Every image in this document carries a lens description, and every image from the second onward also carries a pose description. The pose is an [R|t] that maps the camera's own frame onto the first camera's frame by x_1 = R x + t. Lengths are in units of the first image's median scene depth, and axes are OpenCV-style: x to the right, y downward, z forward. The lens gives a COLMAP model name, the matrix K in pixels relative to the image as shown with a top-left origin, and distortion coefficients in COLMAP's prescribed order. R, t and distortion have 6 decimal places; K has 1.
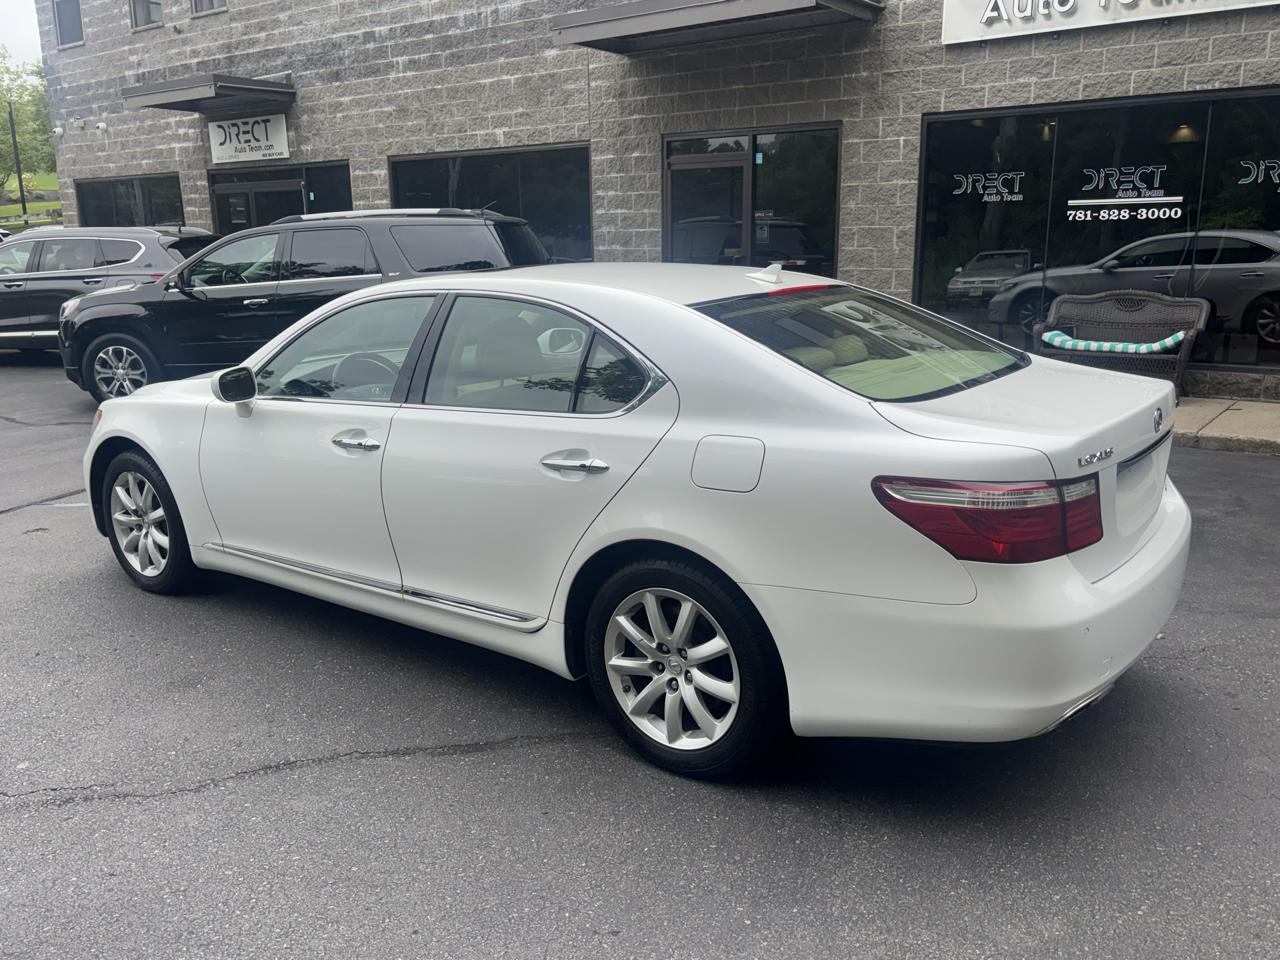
lens RADIAL K [[1055.8, 0, 656.3], [0, 1055.8, 478.6], [0, 0, 1]] dist [0.037694, 0.001857]
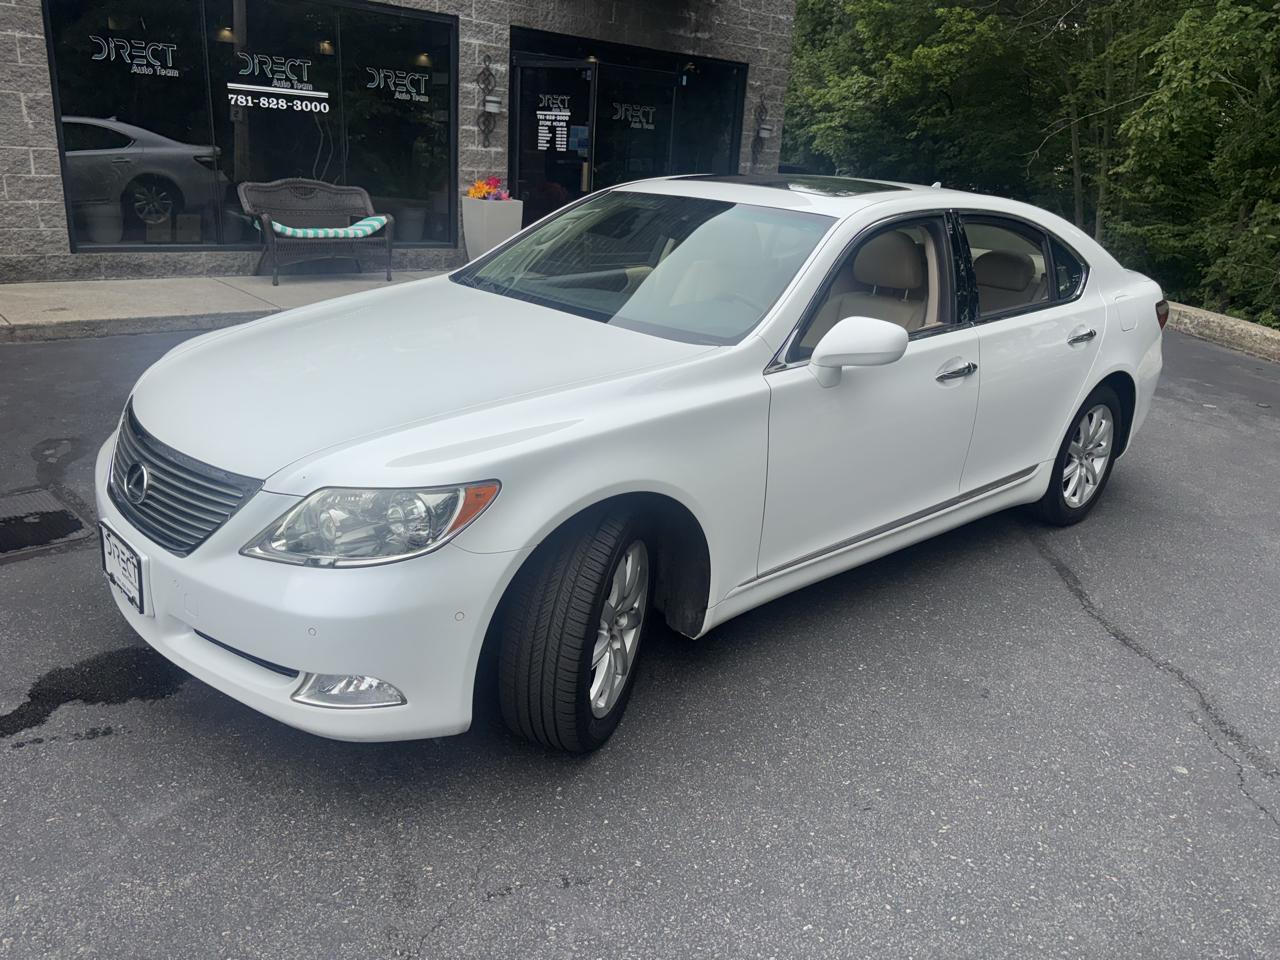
lens RADIAL K [[980.8, 0, 667.8], [0, 980.8, 486.1], [0, 0, 1]] dist [0.055423, -0.066083]
pose [[0.178095, -0.297692, 0.937903, -0.505703], [0.155795, 0.949649, 0.271837, -0.093506], [-0.971602, 0.097708, 0.215507, 0.441948]]
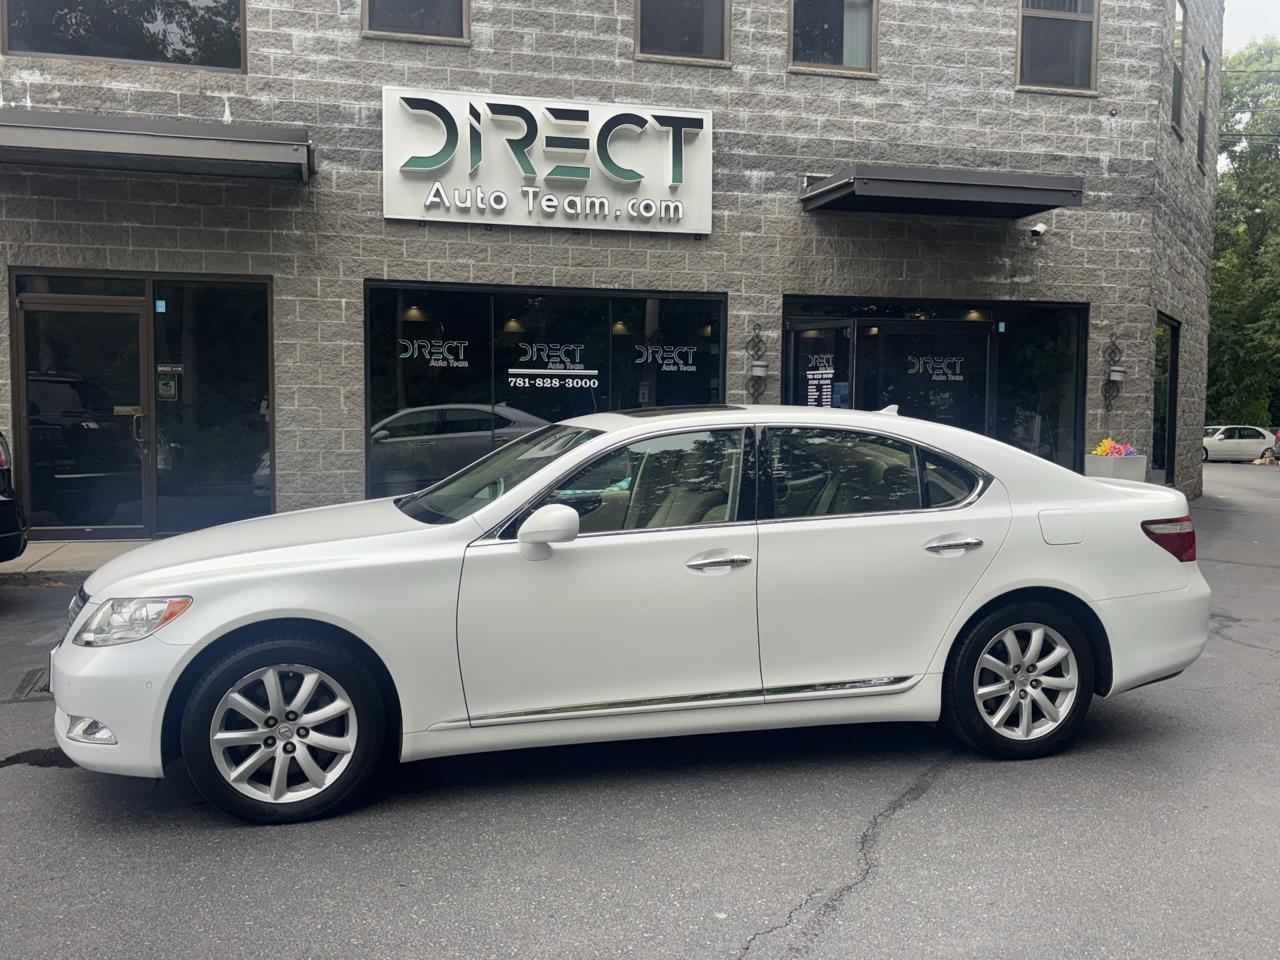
lens RADIAL K [[1215.0, 0, 656.3], [0, 1215.0, 481.7], [0, 0, 1]] dist [0.146435, -0.399758]
pose [[0.616224, -0.034340, 0.786822, -0.530117], [0.165771, 0.982323, -0.086956, -0.006559], [-0.769927, 0.184016, 0.611024, 0.114373]]
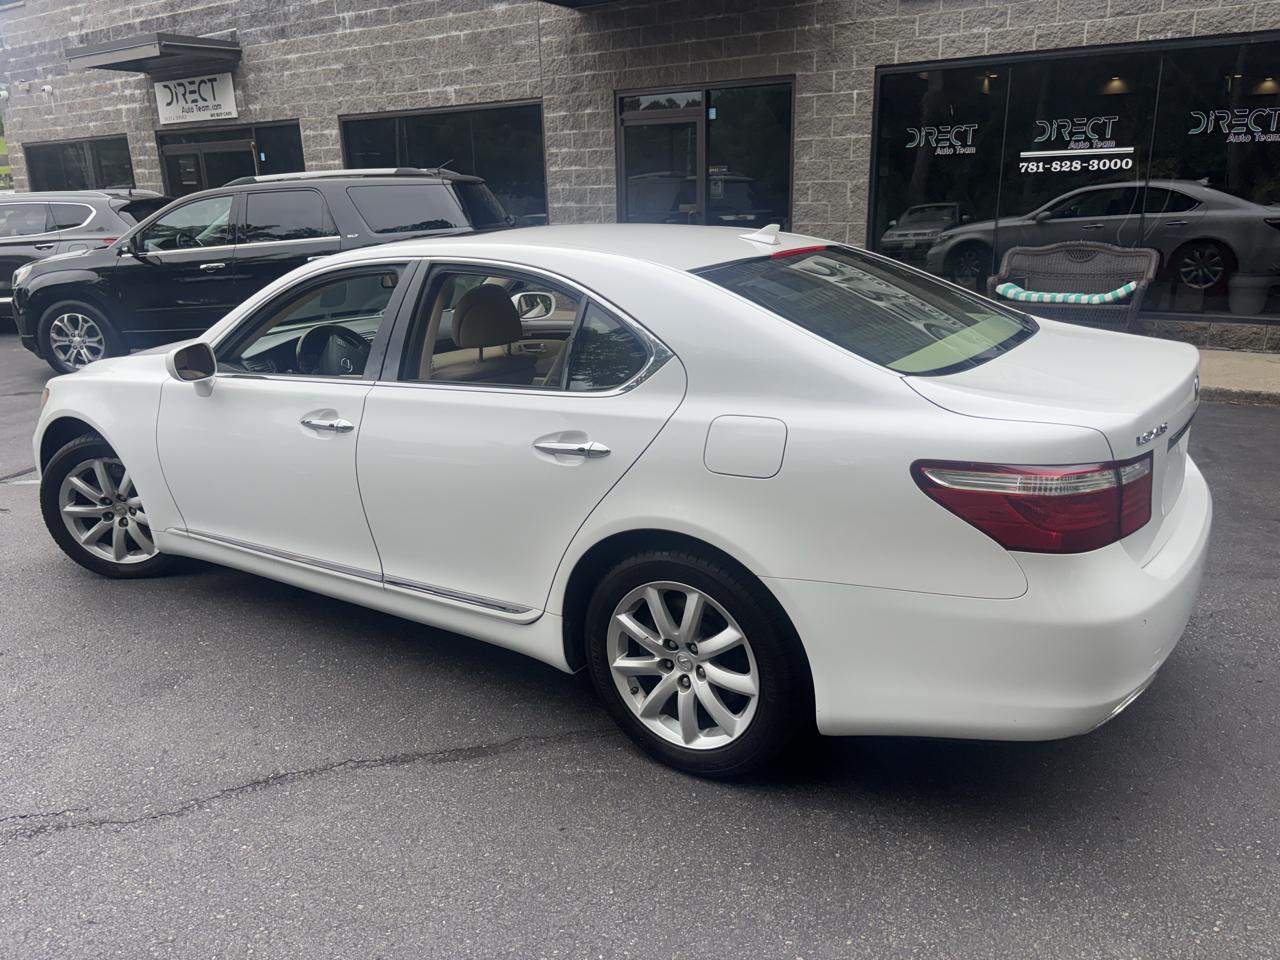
lens RADIAL K [[981.6, 0, 637.5], [0, 981.6, 484.1], [0, 0, 1]] dist [0.071416, -0.069584]
pose [[0.999012, -0.024163, 0.037291, -0.020718], [0.021811, 0.997823, 0.062238, -0.012848], [-0.038714, -0.061363, 0.997364, 0.048642]]
